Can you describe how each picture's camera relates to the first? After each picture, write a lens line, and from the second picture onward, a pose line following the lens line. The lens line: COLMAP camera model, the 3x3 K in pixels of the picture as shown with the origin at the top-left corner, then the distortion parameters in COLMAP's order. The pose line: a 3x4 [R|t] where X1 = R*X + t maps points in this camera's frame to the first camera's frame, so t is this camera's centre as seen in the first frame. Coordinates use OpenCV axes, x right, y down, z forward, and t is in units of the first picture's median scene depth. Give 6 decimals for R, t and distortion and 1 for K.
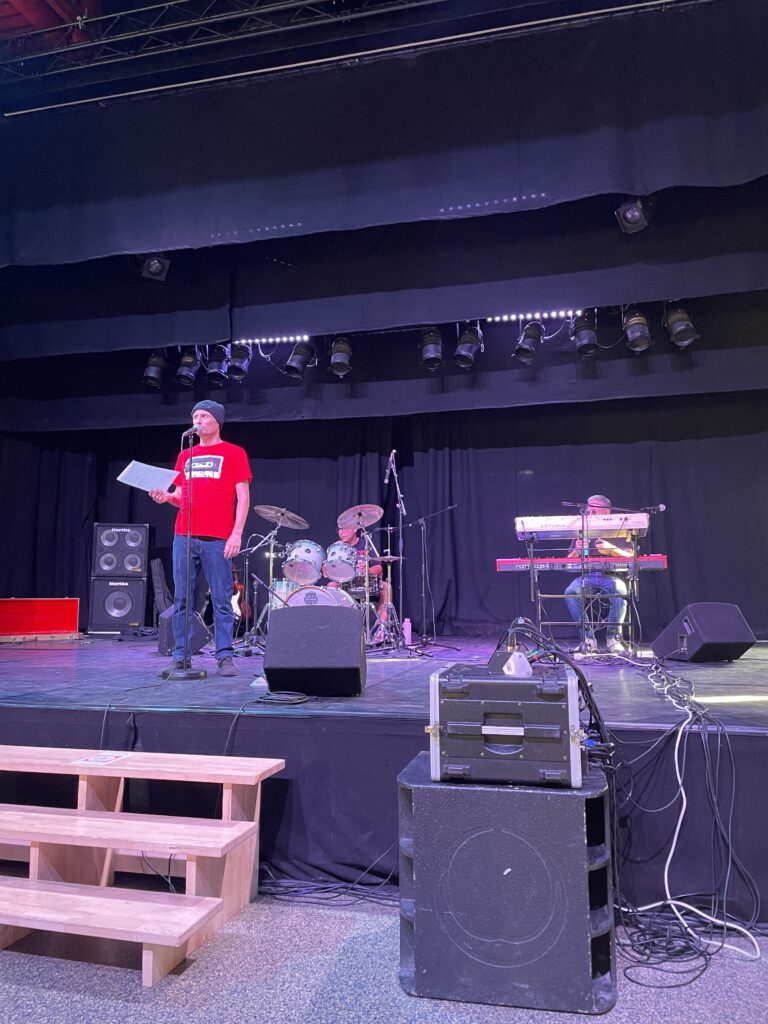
lens RADIAL K [[769.2, 0, 387.9], [0, 769.2, 514.6], [0, 0, 1]] dist [0.068150, -0.005338]
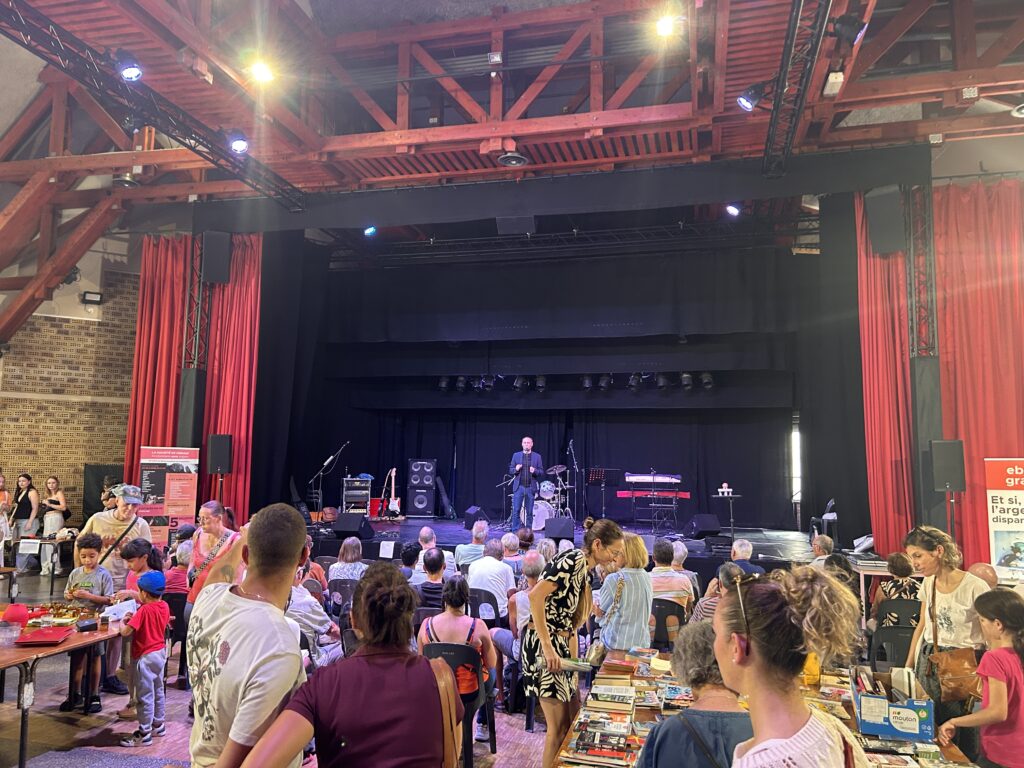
lens RADIAL K [[759.8, 0, 495.6], [0, 759.8, 384.9], [0, 0, 1]] dist [-0.003209, -0.003538]
pose [[0.999562, 0.022789, -0.018859, -0.154124], [-0.022902, 0.999721, -0.005775, -0.198095], [0.018722, 0.006204, 0.999805, -1.046271]]
